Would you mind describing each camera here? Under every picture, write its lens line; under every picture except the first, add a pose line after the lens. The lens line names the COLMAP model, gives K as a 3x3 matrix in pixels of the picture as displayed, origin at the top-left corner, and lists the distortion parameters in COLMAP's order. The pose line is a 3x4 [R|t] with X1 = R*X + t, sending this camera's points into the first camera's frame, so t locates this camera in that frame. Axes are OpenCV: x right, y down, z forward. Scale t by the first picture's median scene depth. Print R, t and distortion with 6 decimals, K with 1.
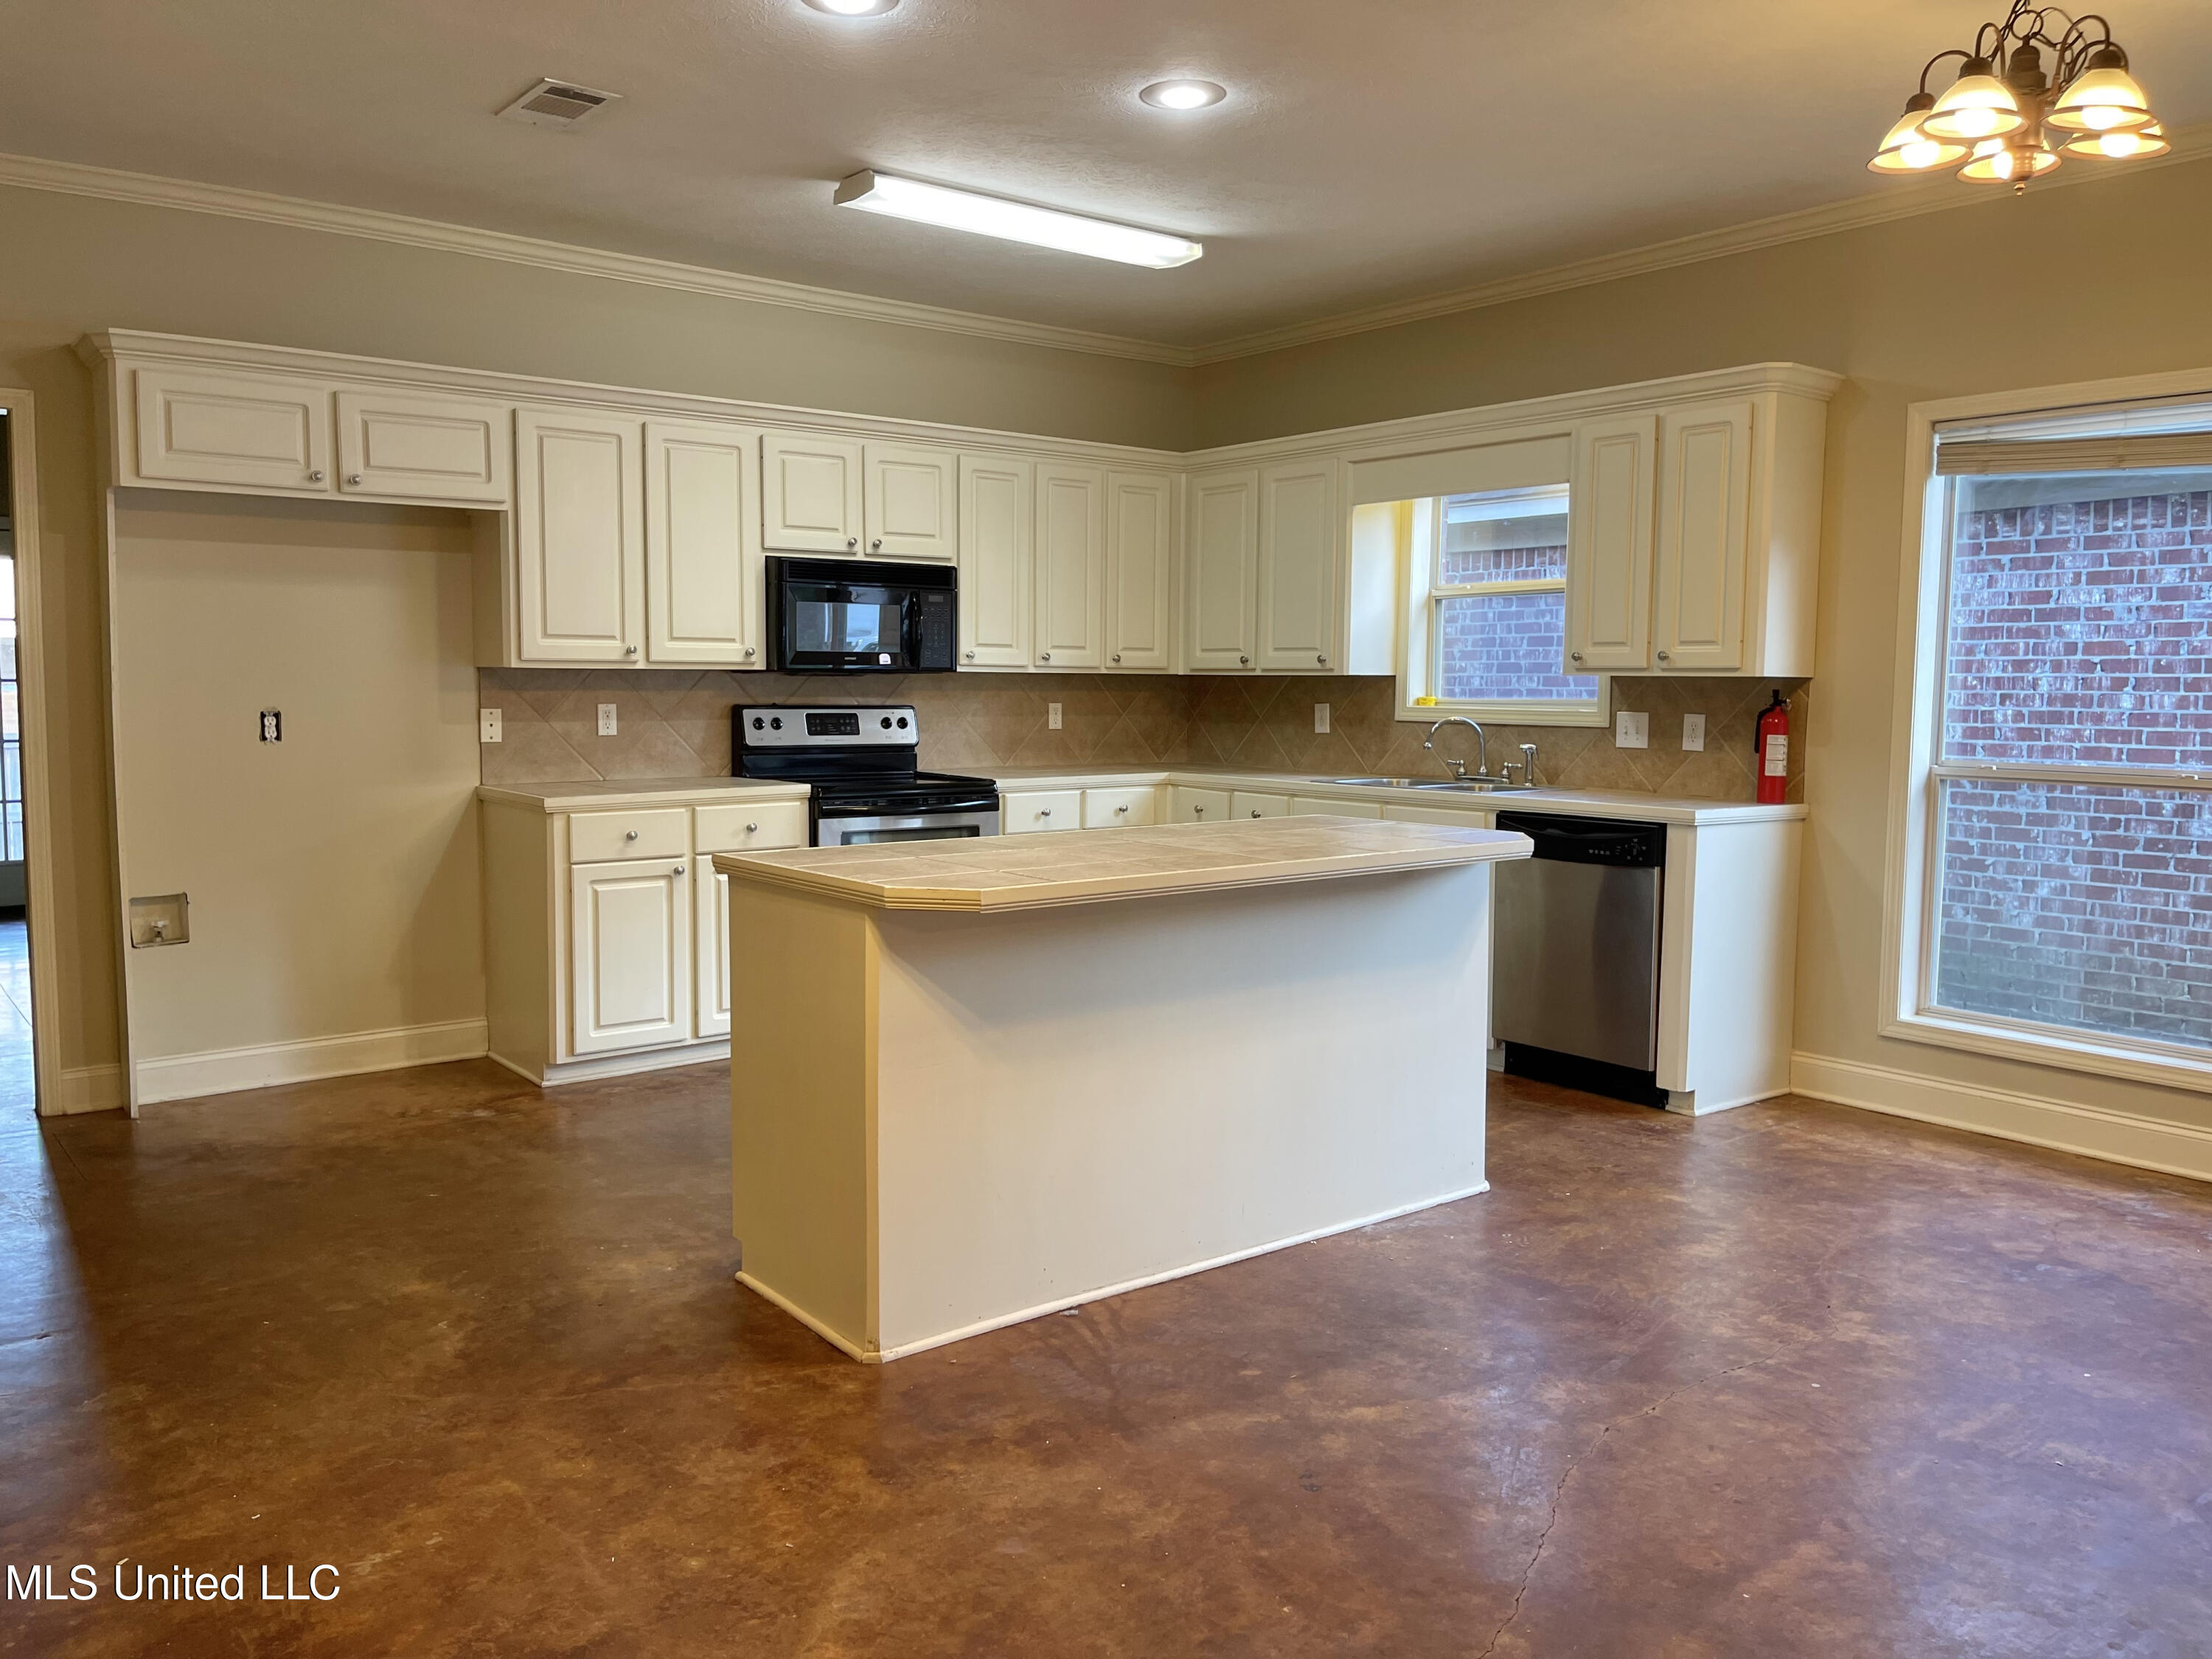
lens RADIAL K [[1676.4, 0, 1097.5], [0, 1676.4, 812.3], [0, 0, 1]] dist [0.078771, -0.105001]
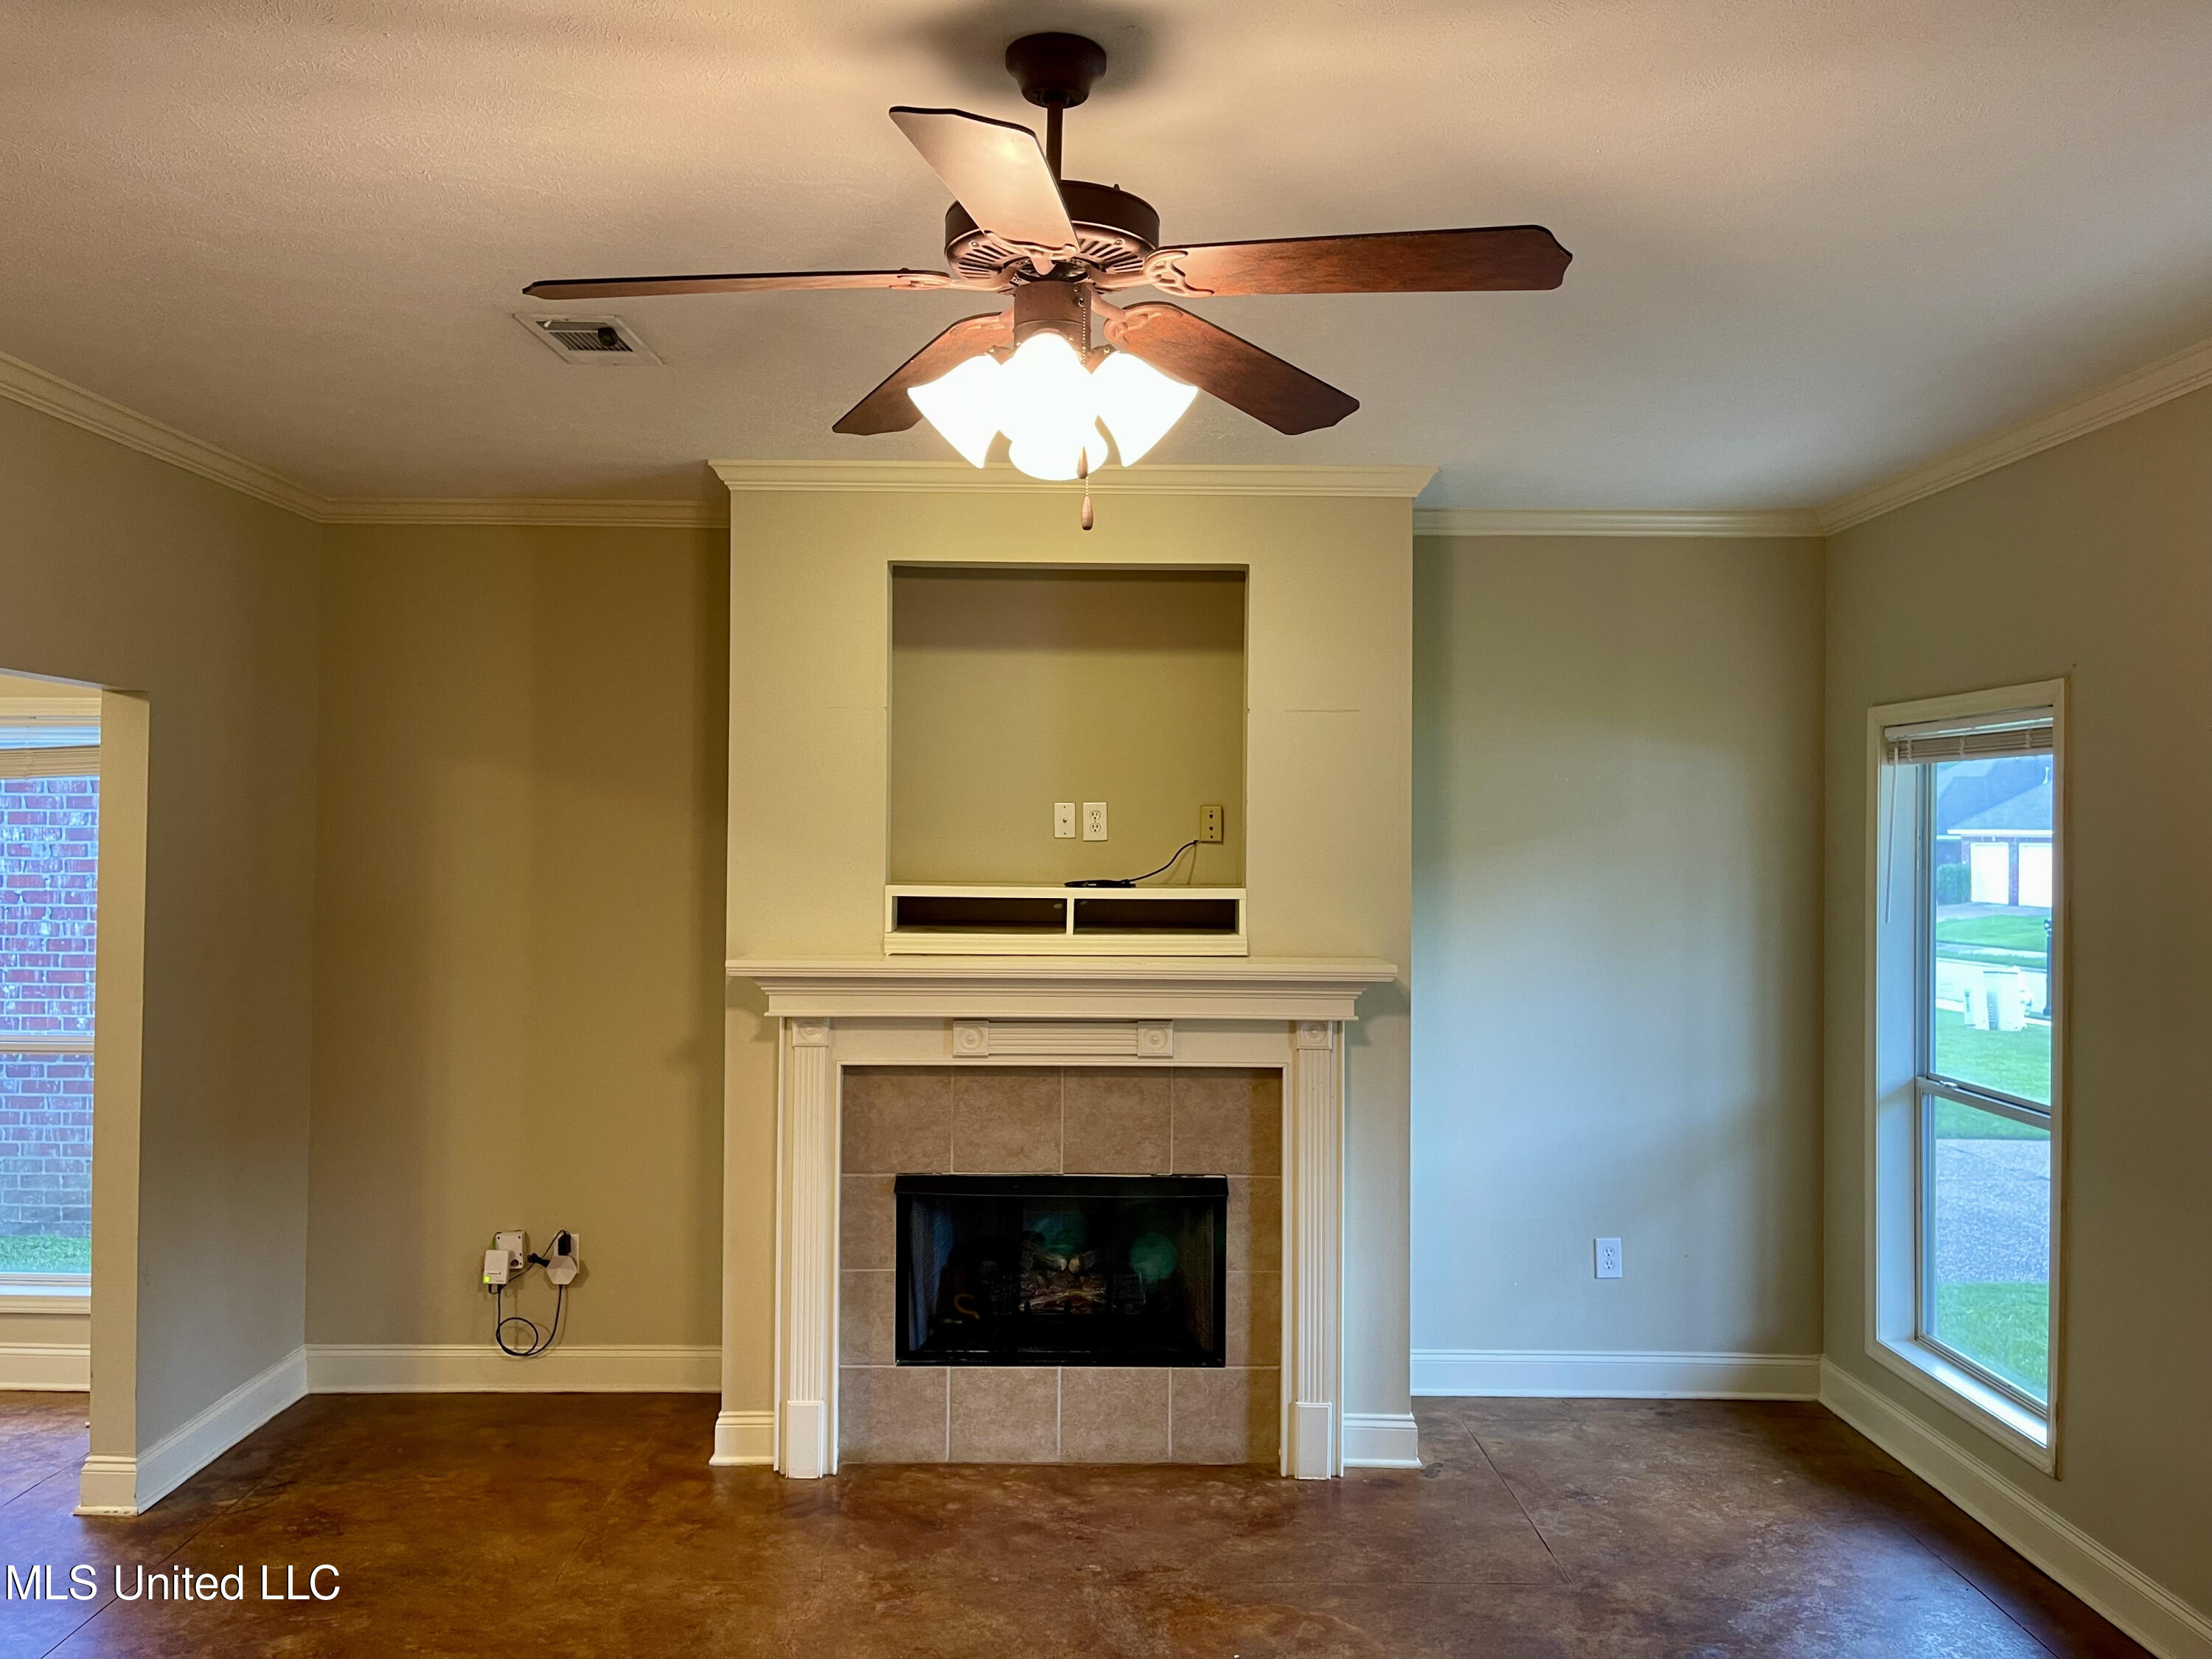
lens RADIAL K [[1675.3, 0, 1096.6], [0, 1675.3, 823.0], [0, 0, 1]] dist [0.075000, -0.100411]
pose [[0.608621, 0.003738, 0.793452, 0.193546], [0.061044, 0.996805, -0.051520, -0.048384], [-0.791110, 0.079792, 0.606448, -0.321535]]
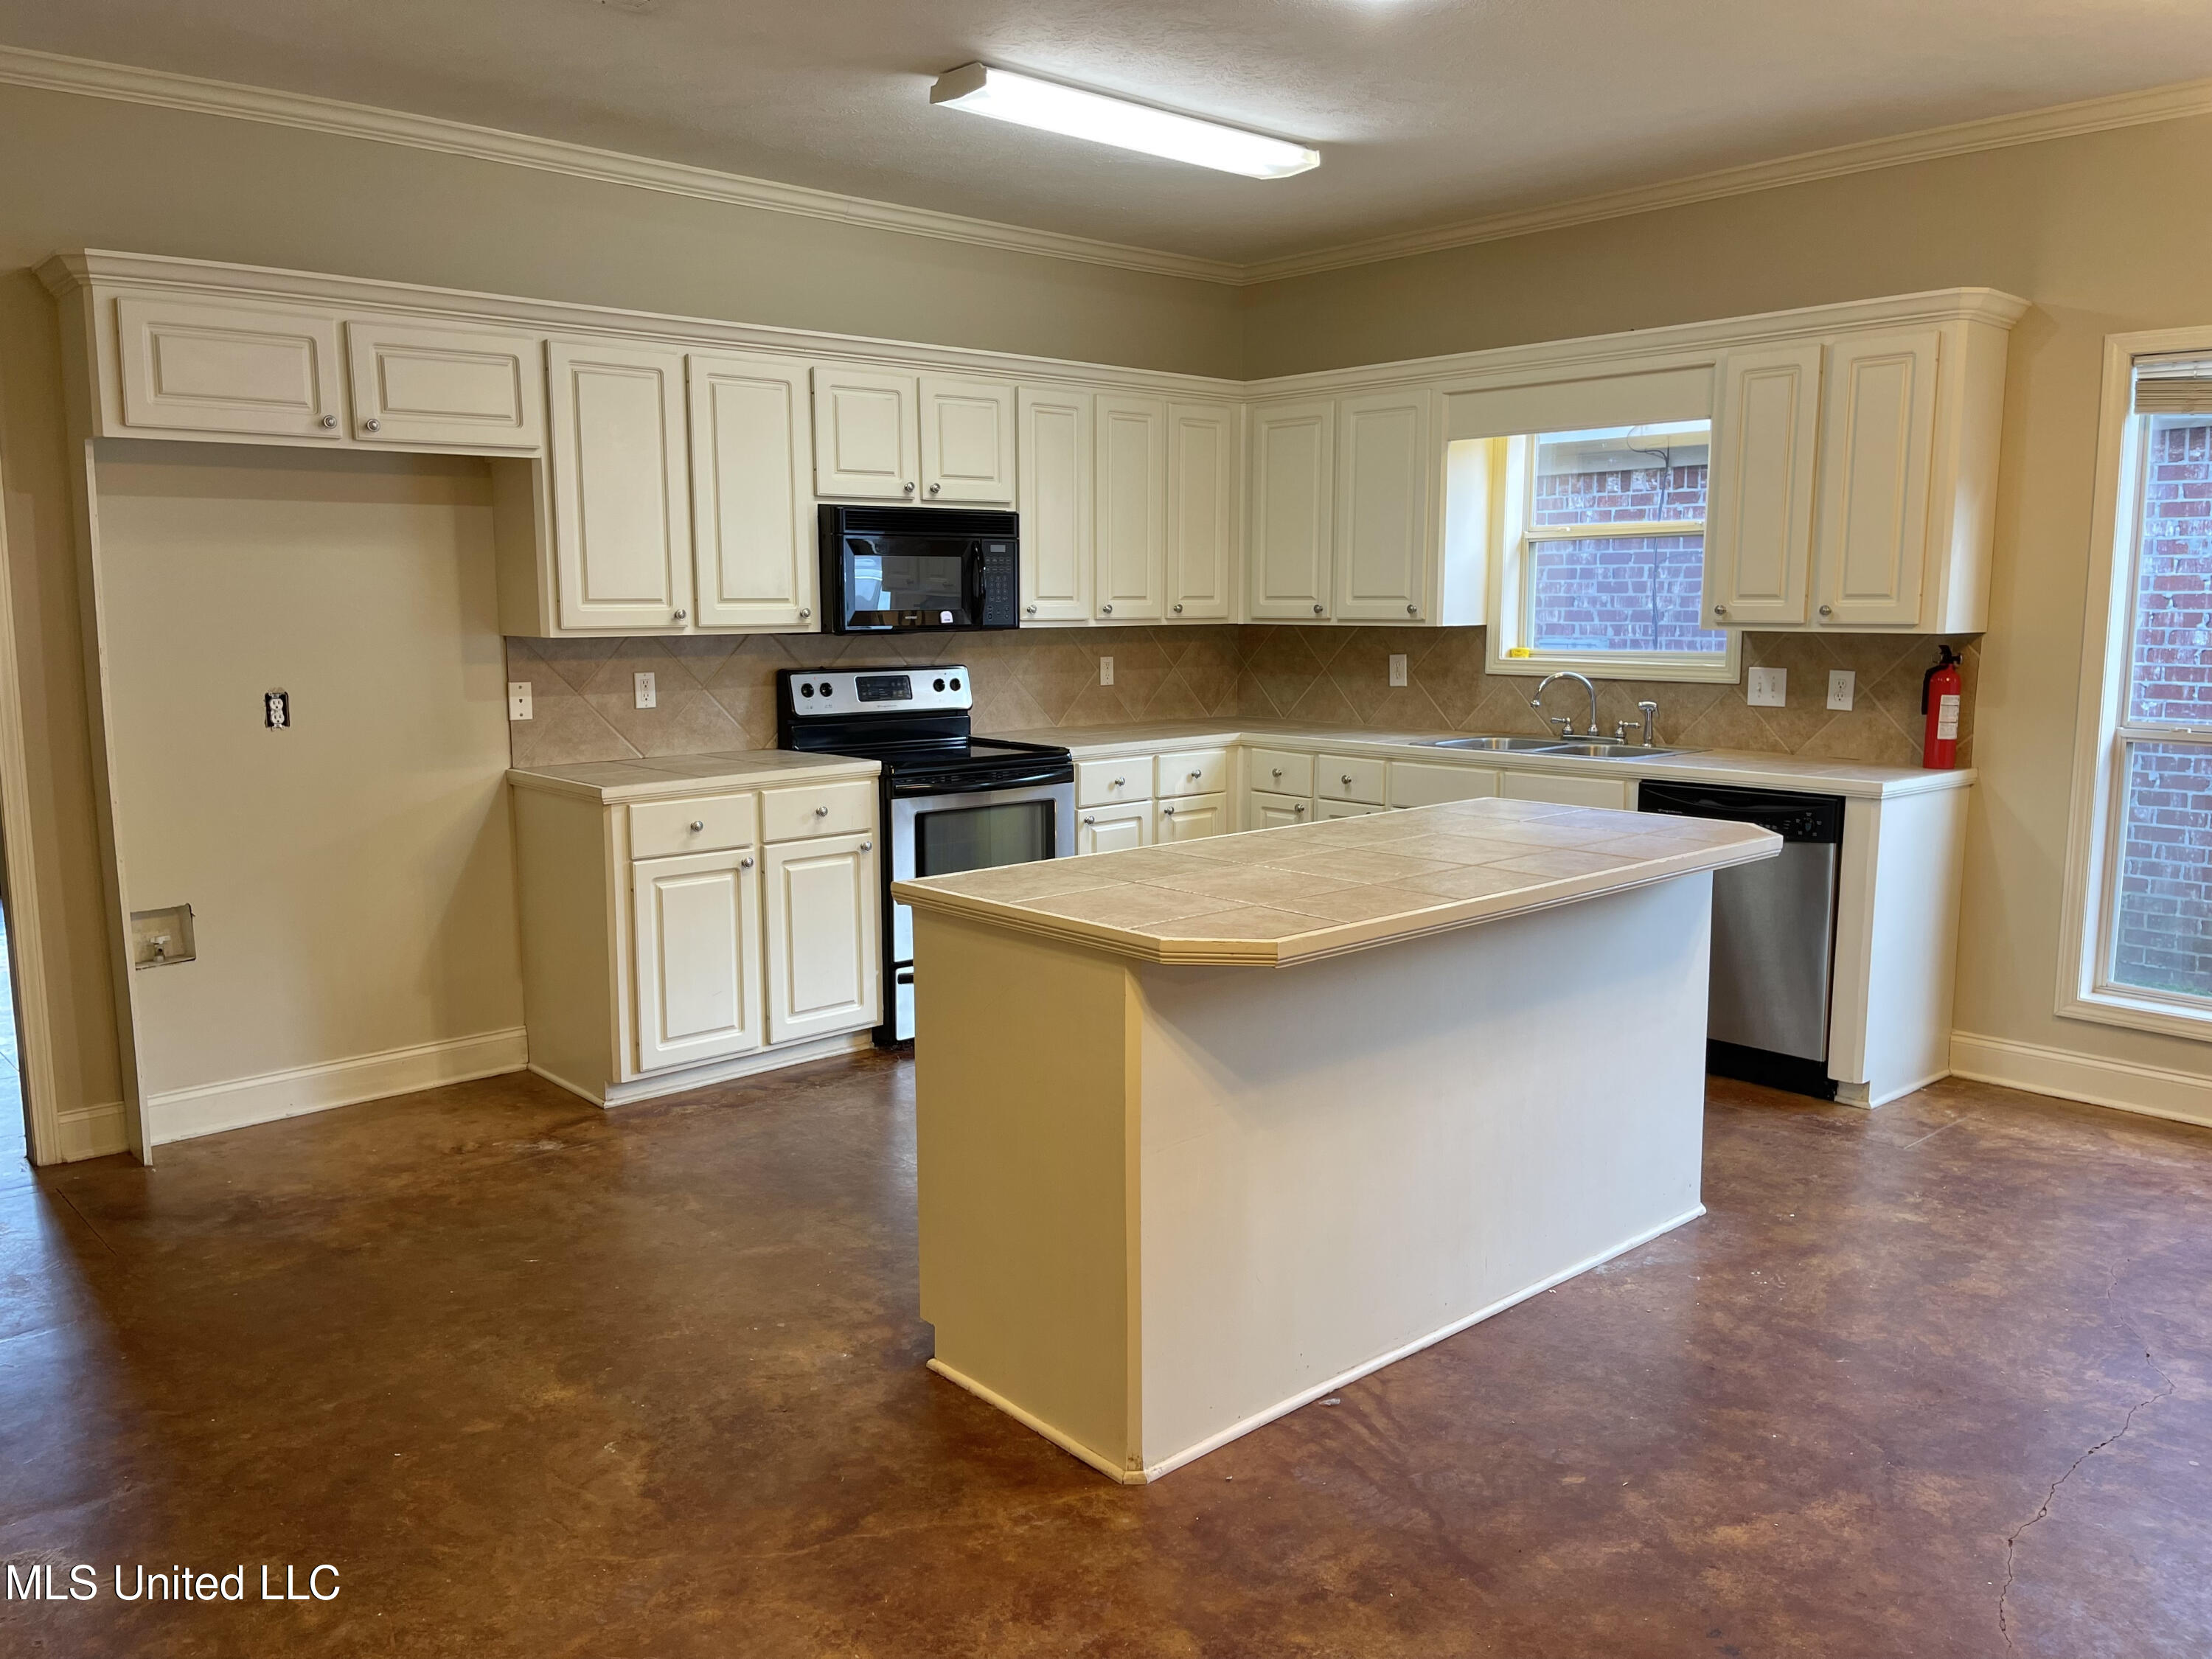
lens RADIAL K [[1675.3, 0, 1096.6], [0, 1675.3, 823.0], [0, 0, 1]] dist [0.075000, -0.100411]
pose [[0.997780, -0.019257, 0.063752, -0.120203], [0.015598, 0.998229, 0.057407, -0.035285], [-0.064744, -0.056285, 0.996313, 0.098200]]
